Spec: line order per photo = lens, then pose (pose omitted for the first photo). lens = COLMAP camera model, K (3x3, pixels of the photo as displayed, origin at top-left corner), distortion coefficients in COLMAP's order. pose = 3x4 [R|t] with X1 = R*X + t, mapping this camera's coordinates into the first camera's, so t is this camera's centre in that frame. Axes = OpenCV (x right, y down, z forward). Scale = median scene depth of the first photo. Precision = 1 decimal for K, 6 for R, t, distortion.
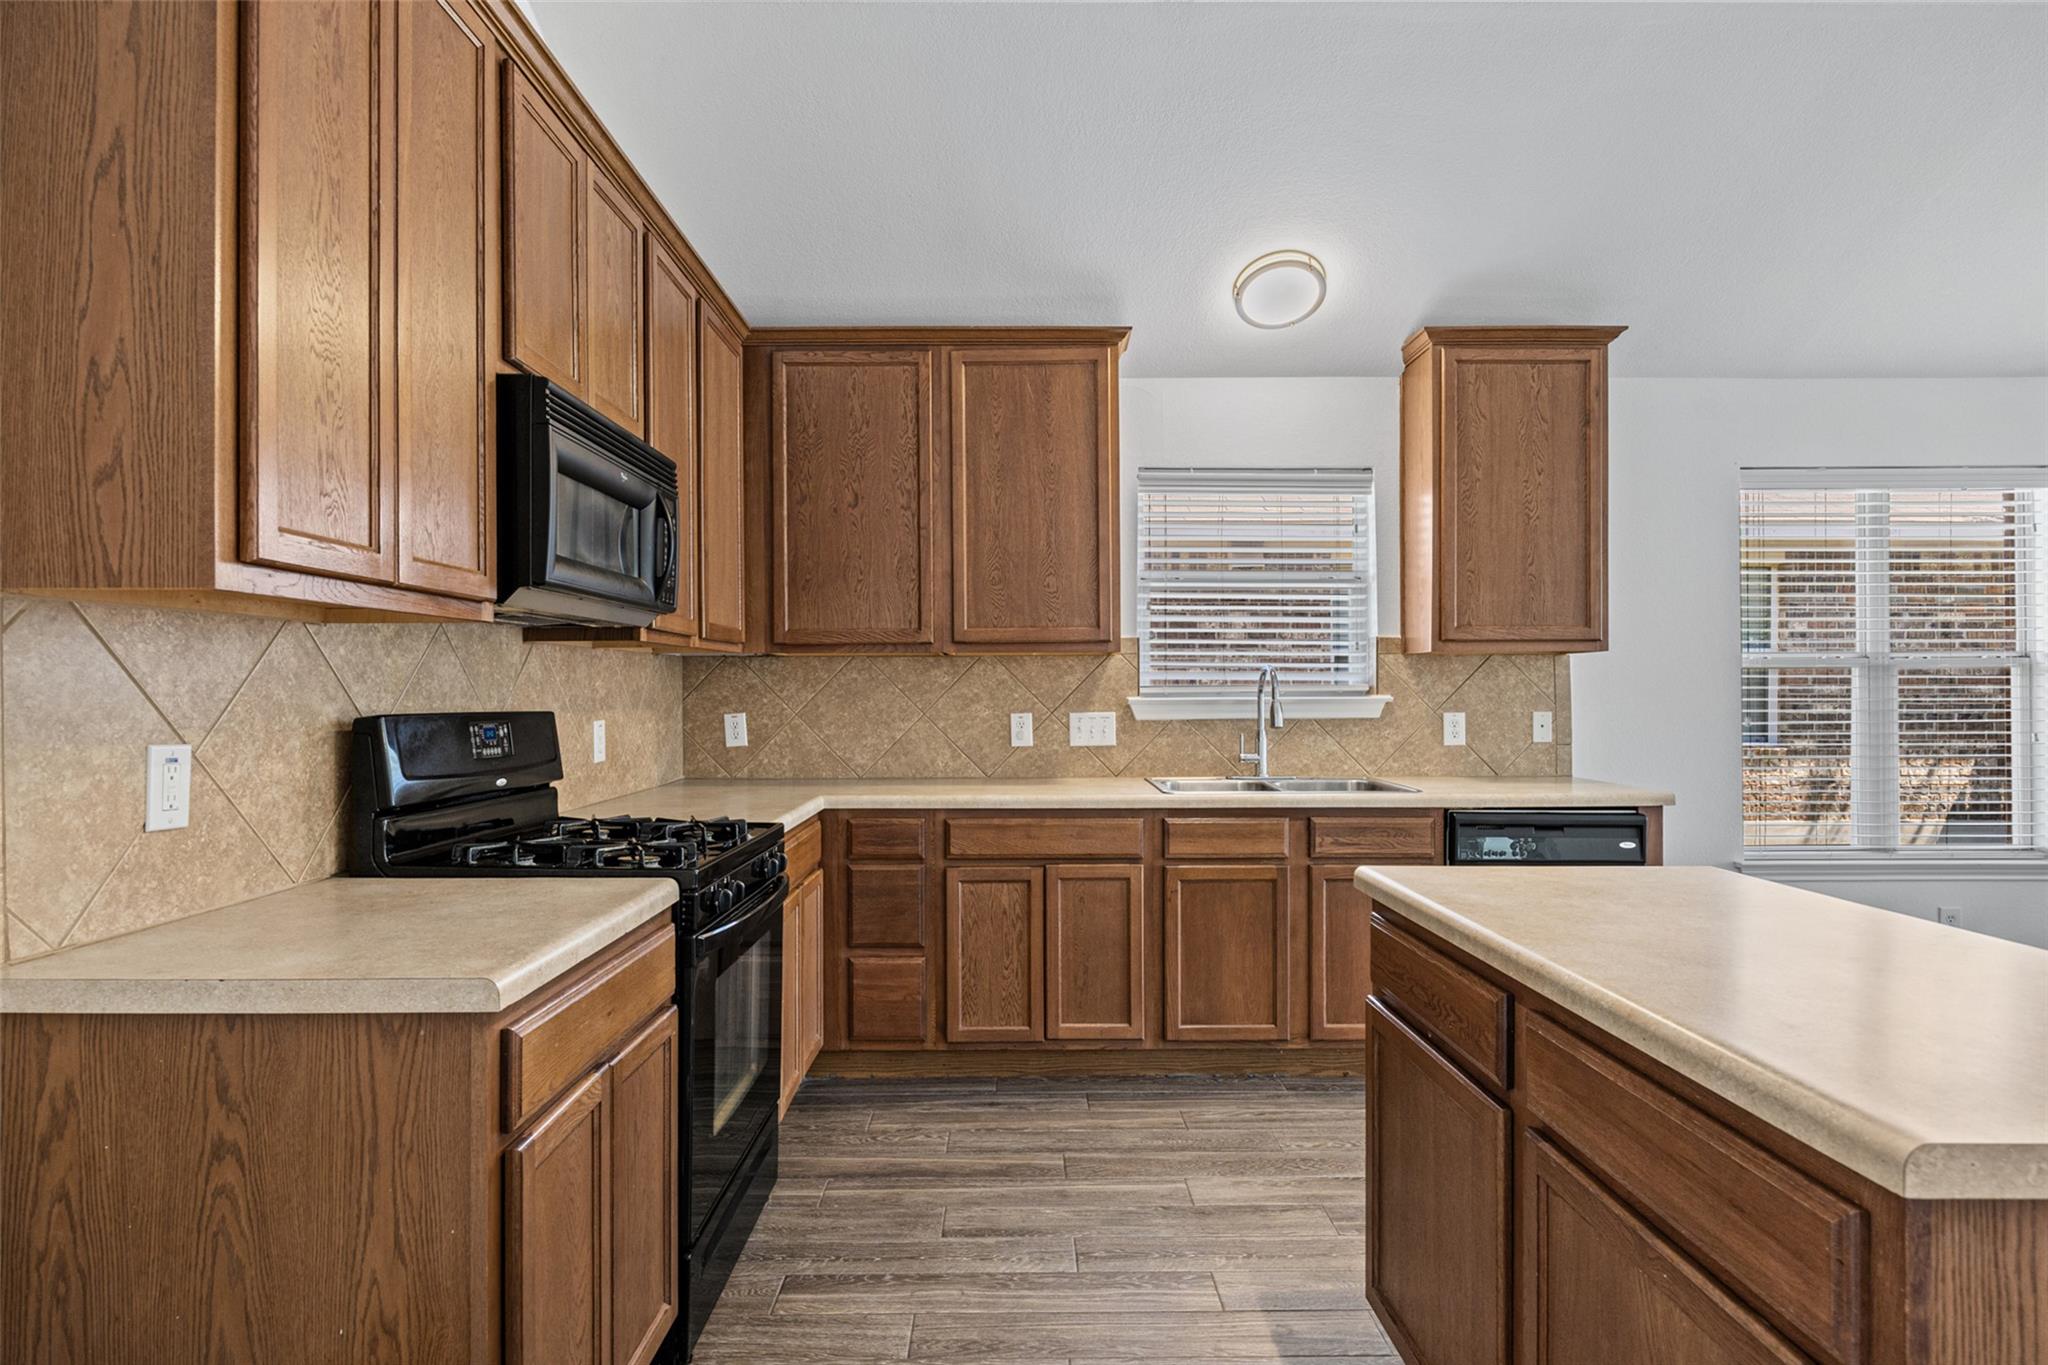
lens RADIAL K [[1092.8, 0, 1019.7], [0, 1092.8, 690.2], [0, 0, 1]] dist [-0.002371, 0.000182]
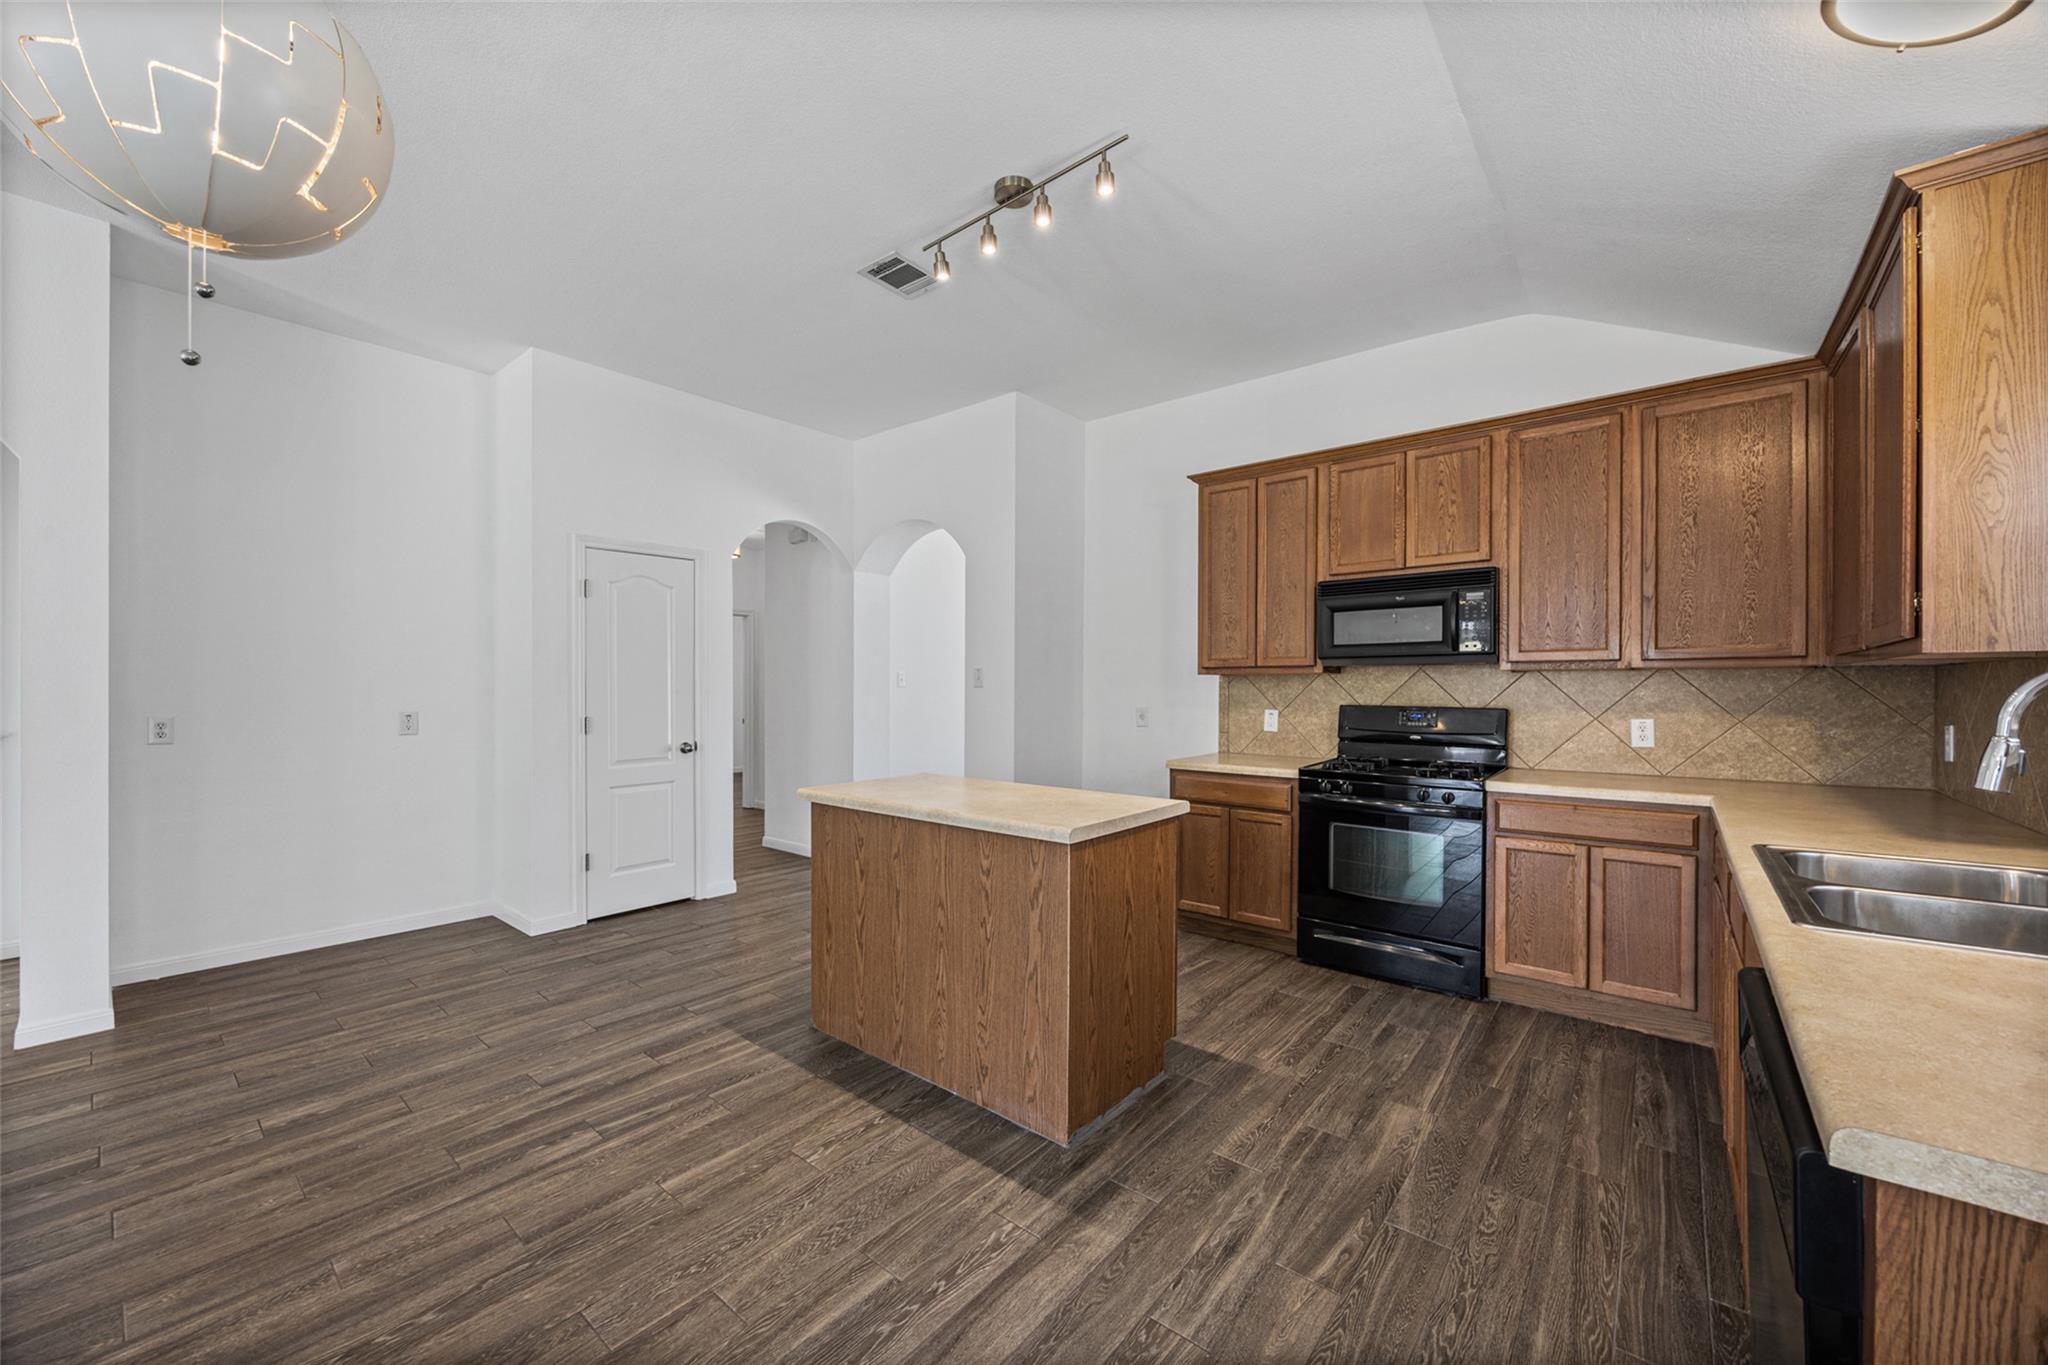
lens RADIAL K [[784.2, 0, 1026.5], [0, 784.2, 691.9], [0, 0, 1]] dist [-0.002920, -0.000002]
pose [[-0.638911, 0.008226, -0.769236, 0.811232], [0.002257, 0.999959, 0.008818, -0.016712], [0.769277, 0.003898, -0.638903, 0.893320]]
